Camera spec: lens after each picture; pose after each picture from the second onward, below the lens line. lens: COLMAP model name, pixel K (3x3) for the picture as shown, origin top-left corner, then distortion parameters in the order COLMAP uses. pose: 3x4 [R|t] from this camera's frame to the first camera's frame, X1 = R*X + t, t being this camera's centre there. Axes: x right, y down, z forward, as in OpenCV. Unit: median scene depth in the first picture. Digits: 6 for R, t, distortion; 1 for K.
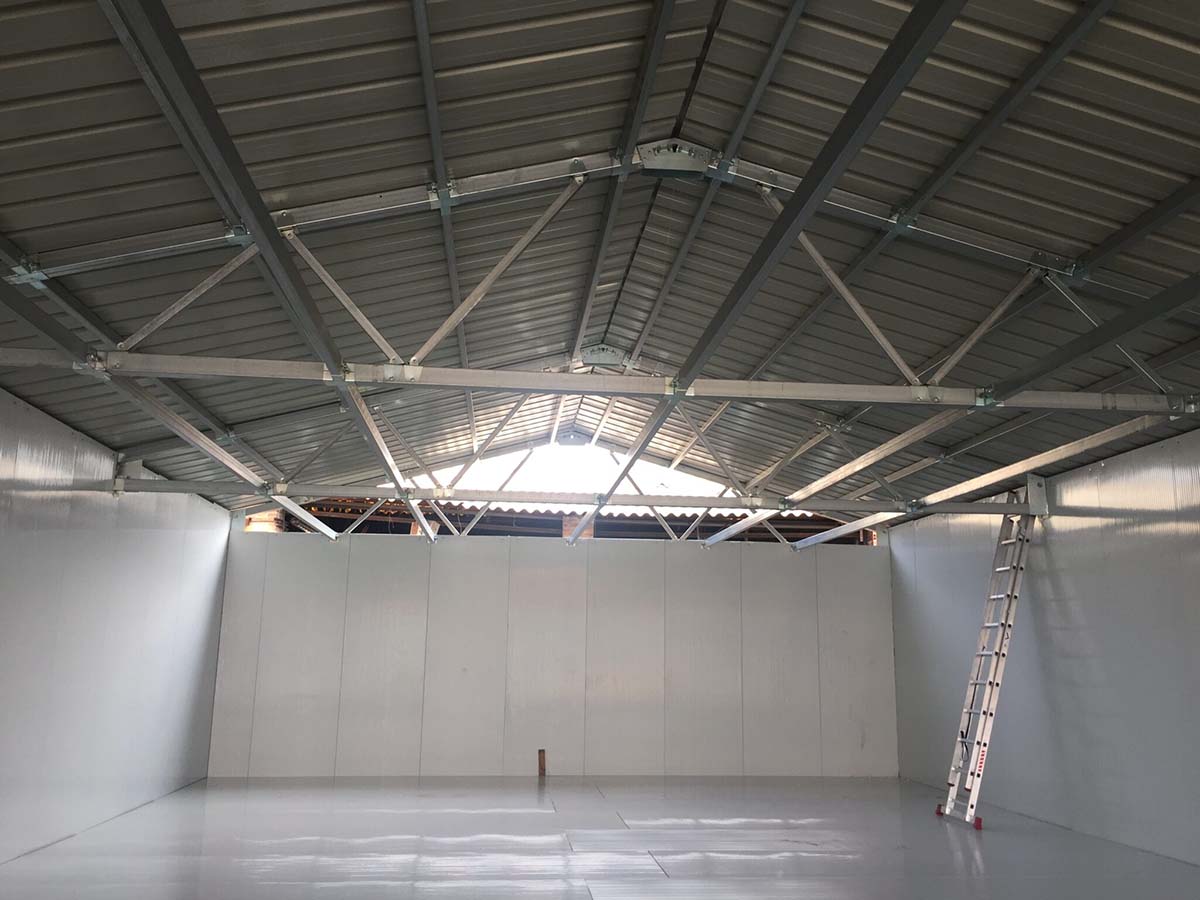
lens RADIAL K [[1040.7, 0, 606.1], [0, 1040.7, 457.9], [0, 0, 1]] dist [0.069822, -0.080696]
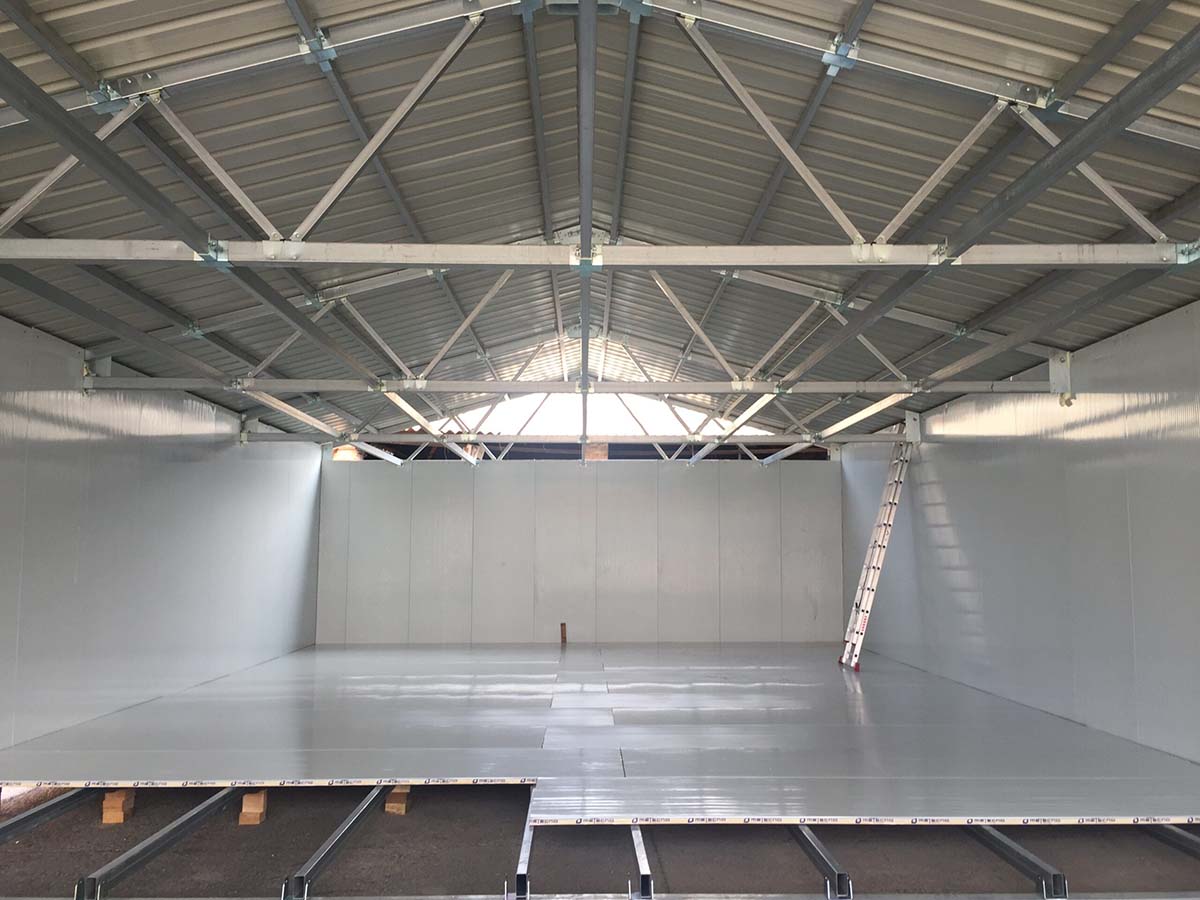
lens RADIAL K [[1040.7, 0, 593.9], [0, 1040.7, 442.6], [0, 0, 1]] dist [0.069822, -0.080696]
pose [[0.995477, -0.022771, -0.092237, 0.114271], [0.030402, 0.996153, 0.082191, -0.056559], [0.090010, -0.084623, 0.992339, -0.298364]]
